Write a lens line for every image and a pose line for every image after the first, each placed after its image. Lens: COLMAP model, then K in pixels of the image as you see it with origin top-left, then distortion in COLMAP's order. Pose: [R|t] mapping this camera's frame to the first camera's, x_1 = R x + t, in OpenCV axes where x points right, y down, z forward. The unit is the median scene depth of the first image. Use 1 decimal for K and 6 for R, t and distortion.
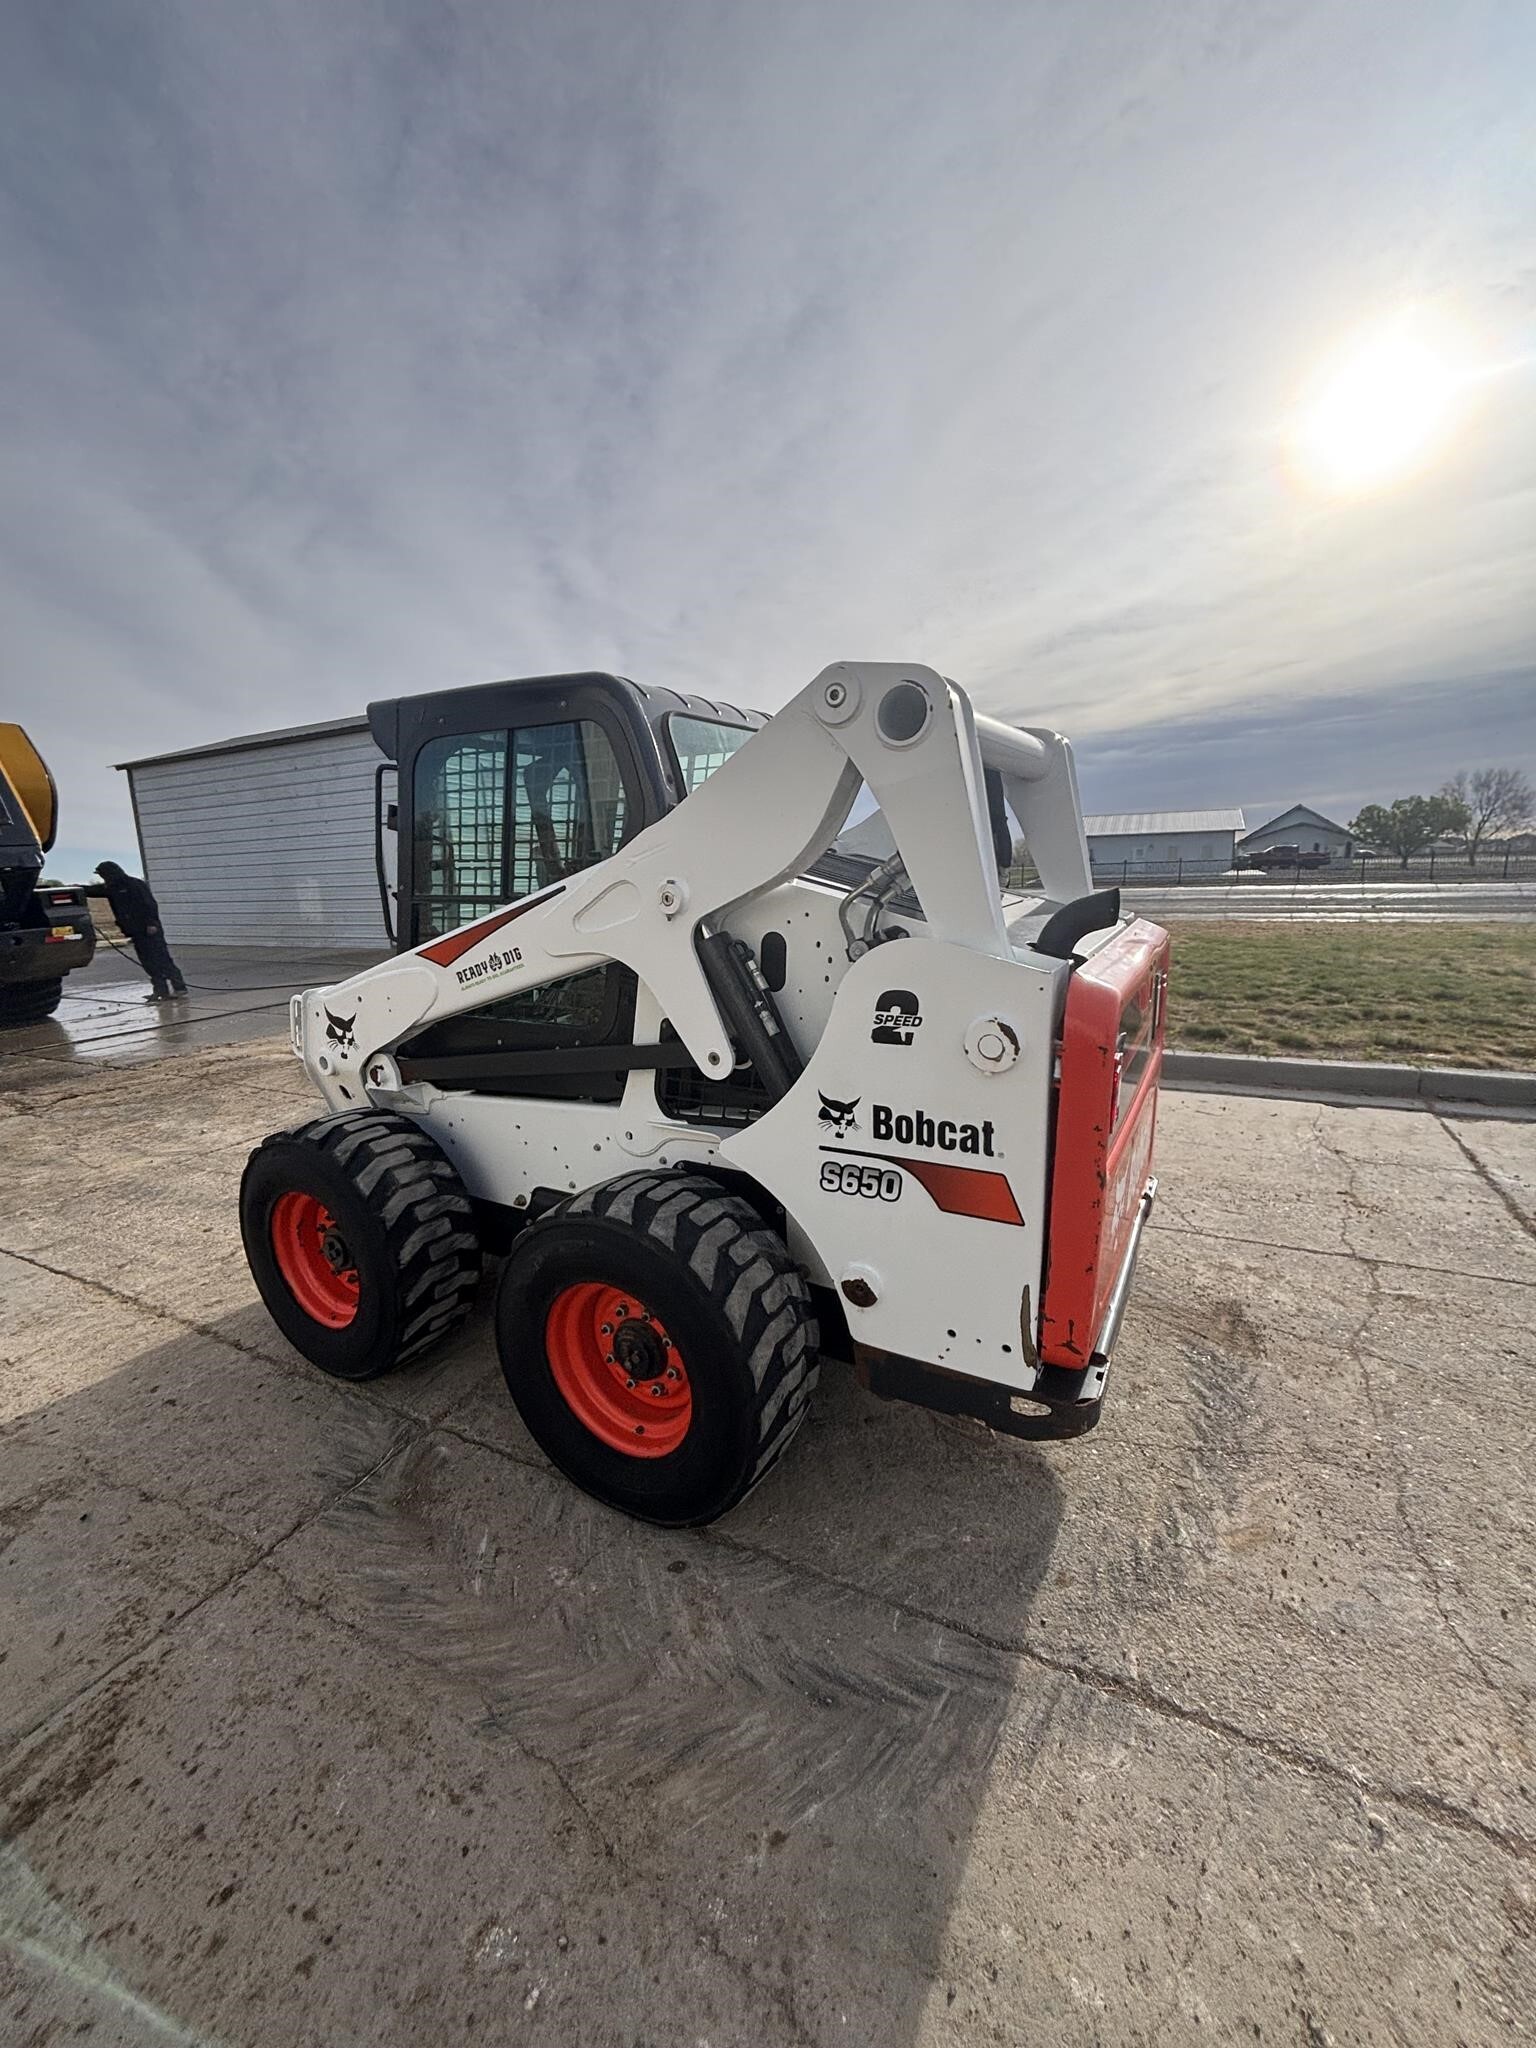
lens RADIAL K [[821.3, 0, 774.4], [0, 821.3, 1024.1], [0, 0, 1]] dist [0.000562, -0.000551]
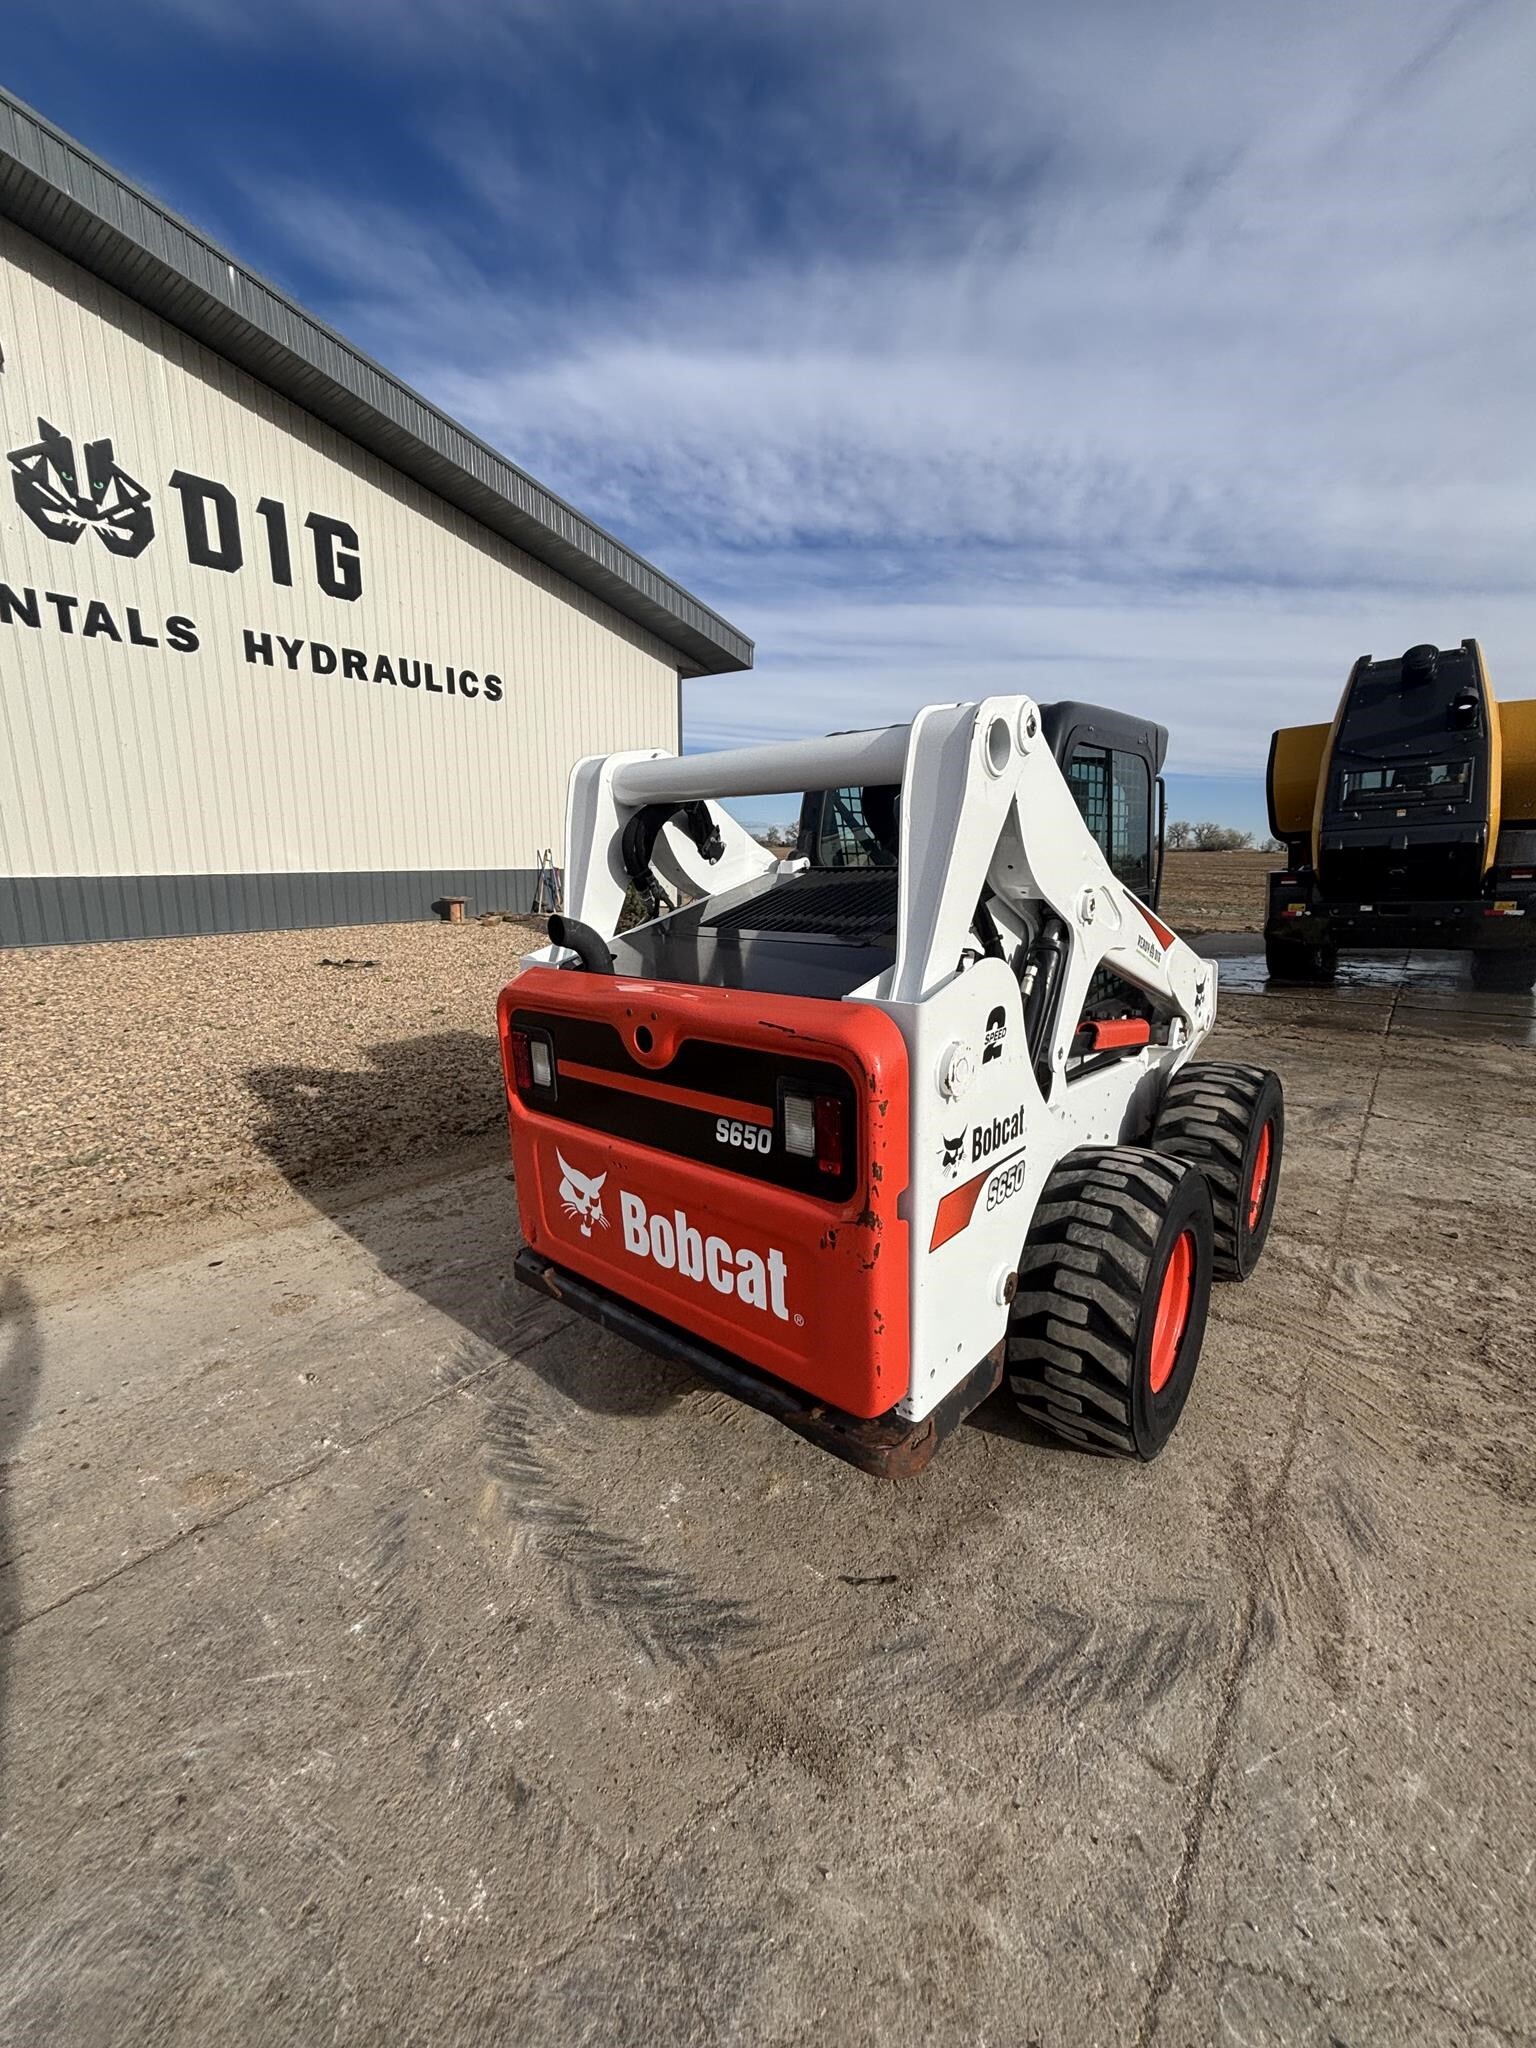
lens RADIAL K [[832.6, 0, 771.2], [0, 832.6, 1012.1], [0, 0, 1]] dist [-0.001997, 0.003022]
pose [[-0.193055, 0.214712, -0.957407, 1.504274], [-0.182199, 0.950948, 0.250003, -0.378913], [0.964123, 0.222703, -0.144465, 1.443220]]
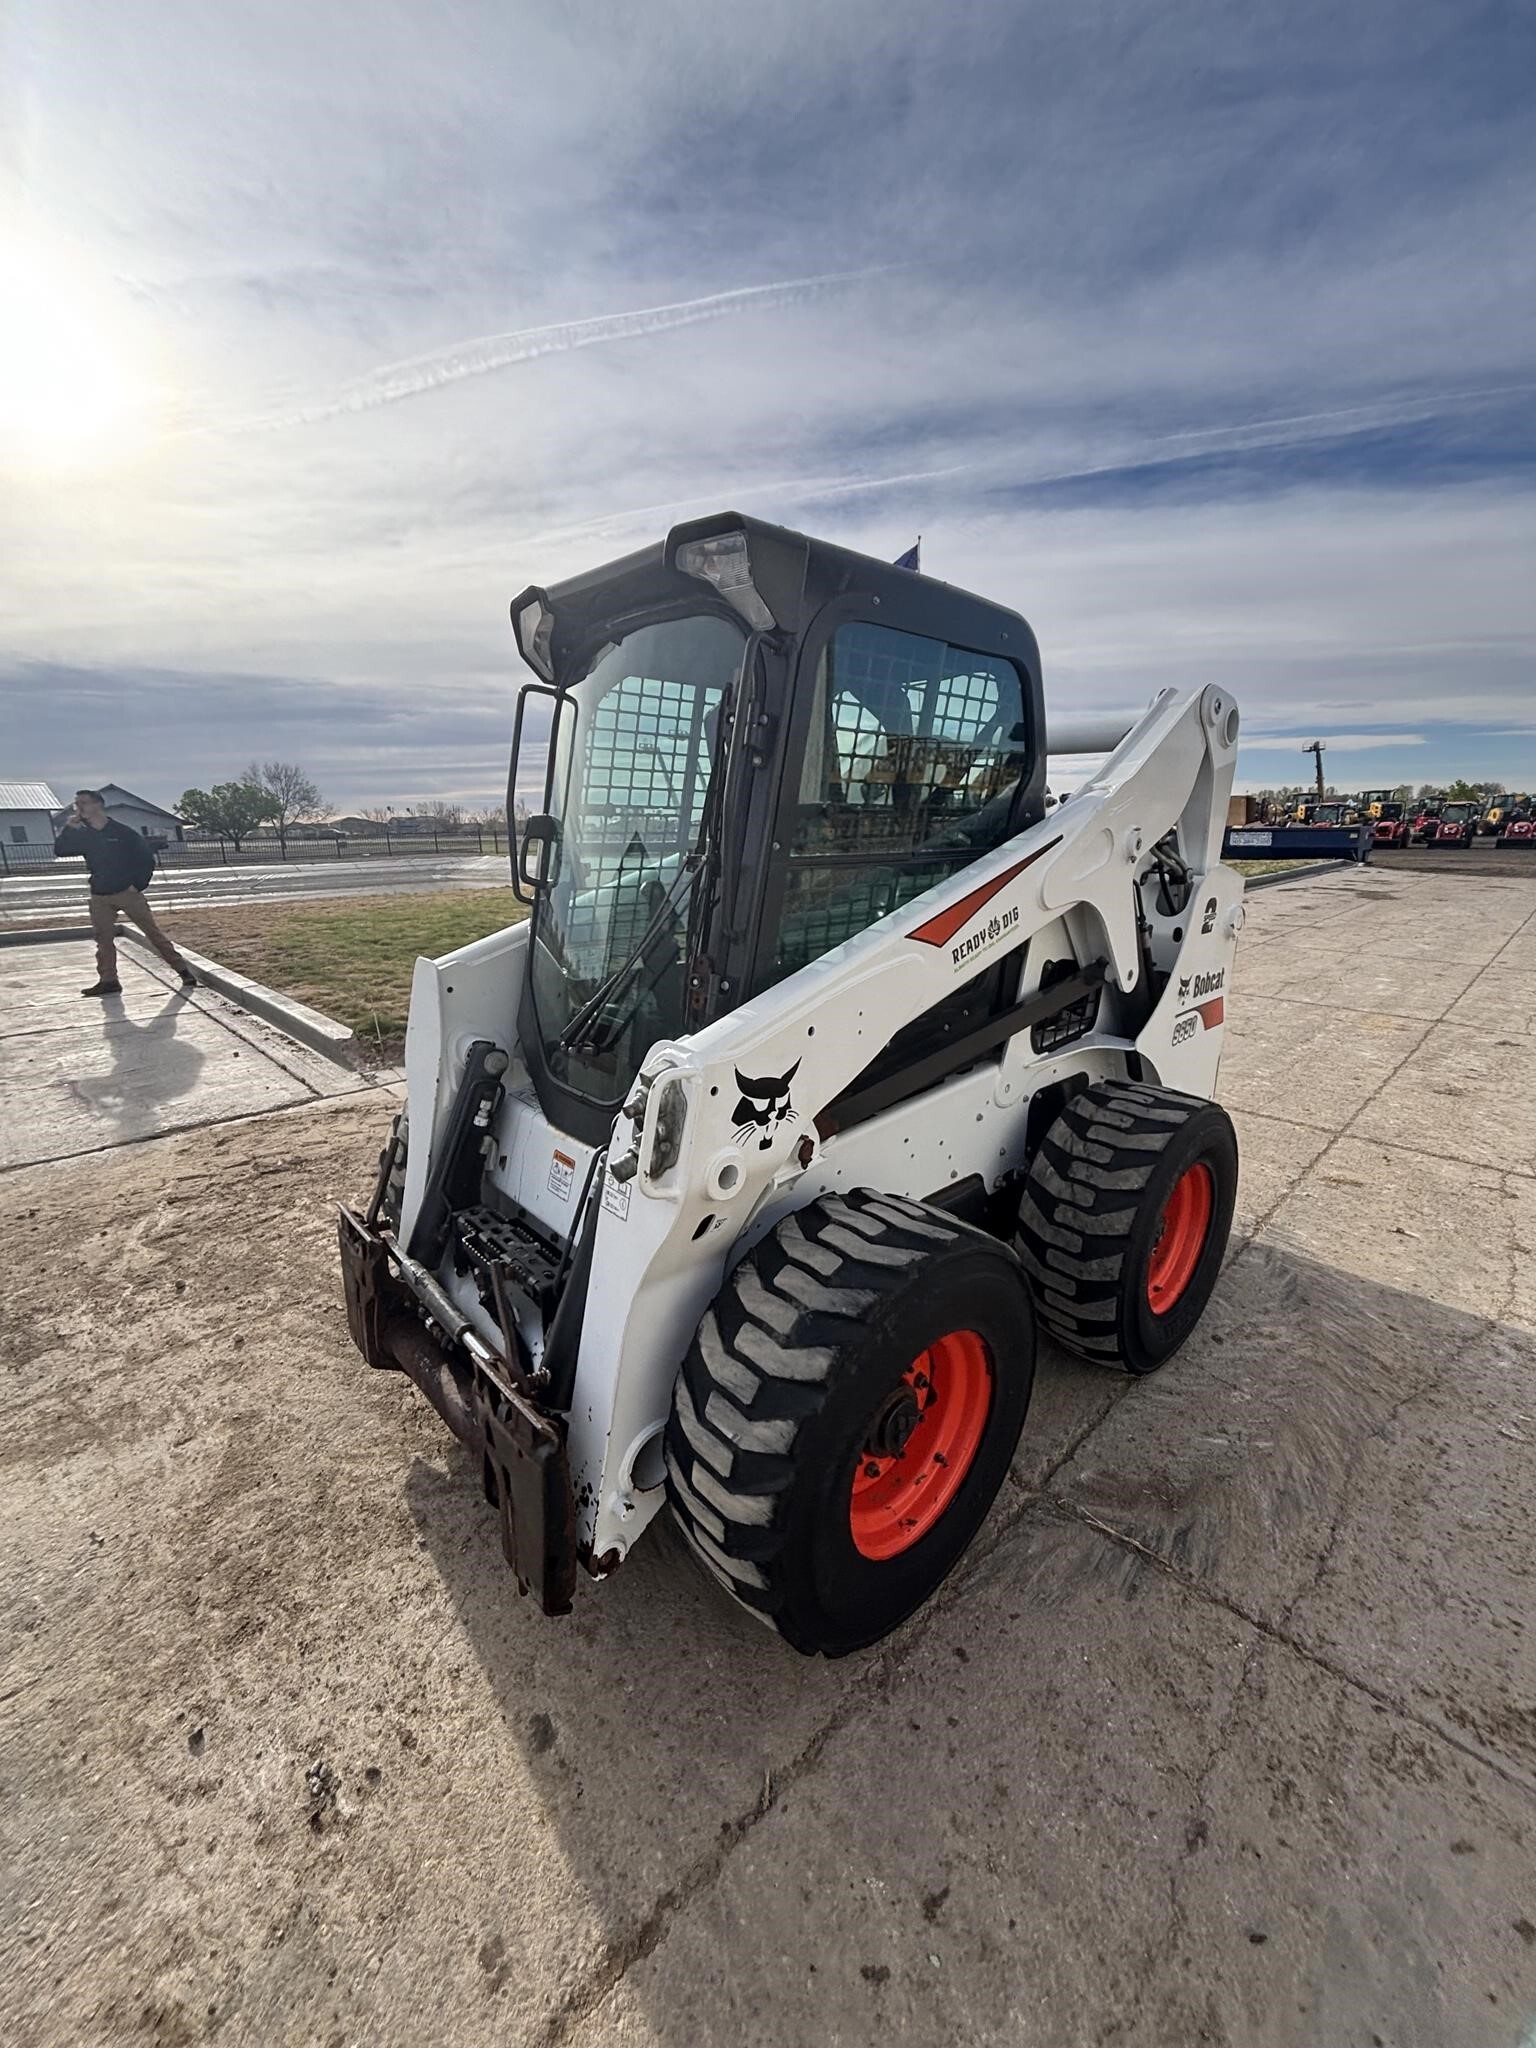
lens RADIAL K [[822.1, 0, 772.9], [0, 822.1, 1031.1], [0, 0, 1]] dist [-0.008437, 0.005292]
pose [[0.311603, -0.210073, 0.926700, -1.536904], [0.186126, 0.969857, 0.157272, -0.186750], [-0.931805, 0.123477, 0.341310, 1.192963]]
